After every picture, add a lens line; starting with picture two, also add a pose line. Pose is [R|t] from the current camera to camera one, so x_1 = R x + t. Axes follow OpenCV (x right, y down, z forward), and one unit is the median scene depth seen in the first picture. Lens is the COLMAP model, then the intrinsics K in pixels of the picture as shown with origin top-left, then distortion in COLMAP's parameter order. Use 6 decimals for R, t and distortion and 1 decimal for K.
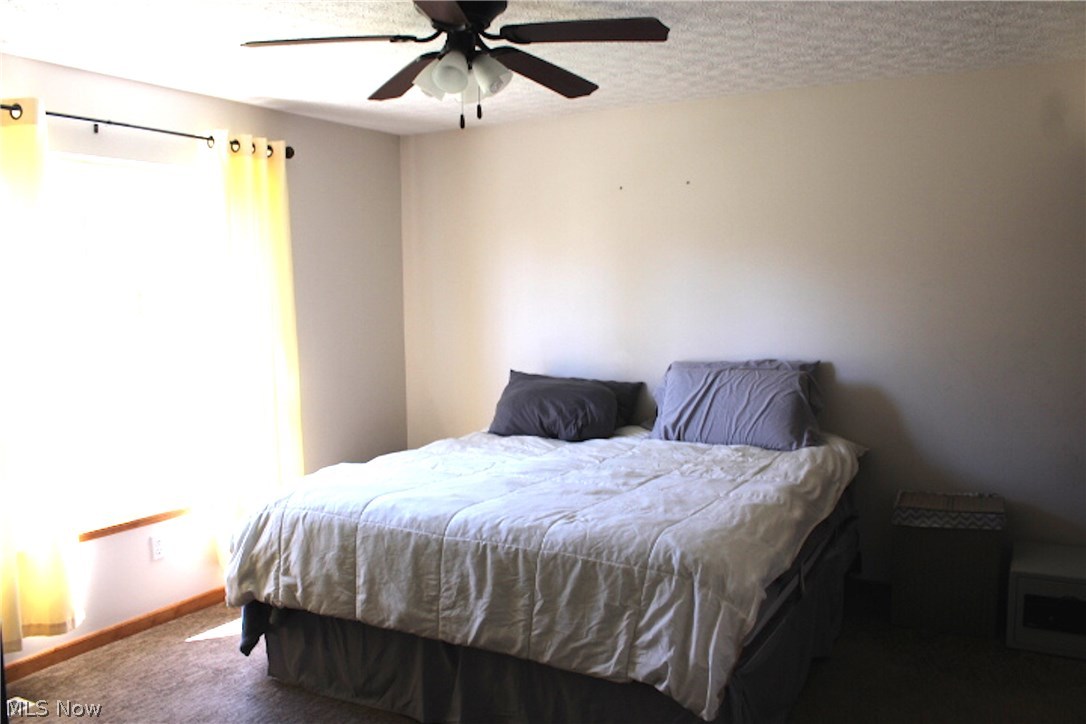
lens RADIAL K [[889.2, 0, 532.9], [0, 889.2, 364.6], [0, 0, 1]] dist [-0.105057, 0.007698]
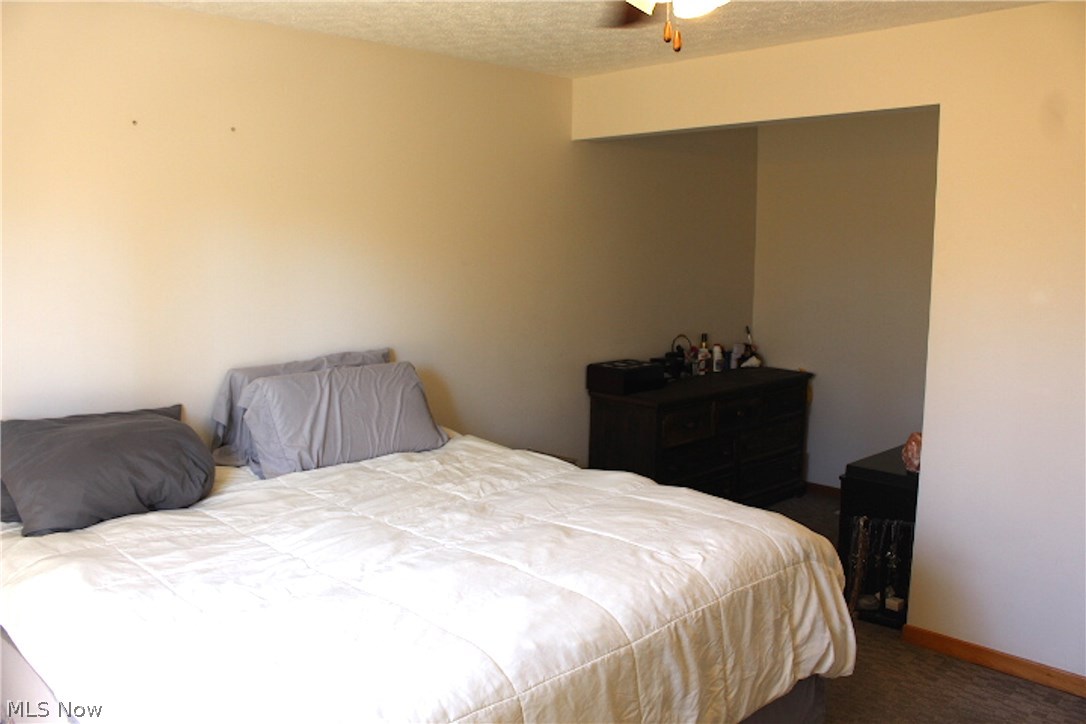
lens RADIAL K [[889.2, 0, 532.9], [0, 889.2, 364.6], [0, 0, 1]] dist [-0.105057, 0.007698]
pose [[0.272950, -0.109195, 0.955811, -0.758375], [0.074233, 0.992966, 0.092241, -0.090991], [-0.959160, 0.045776, 0.279136, 0.882630]]
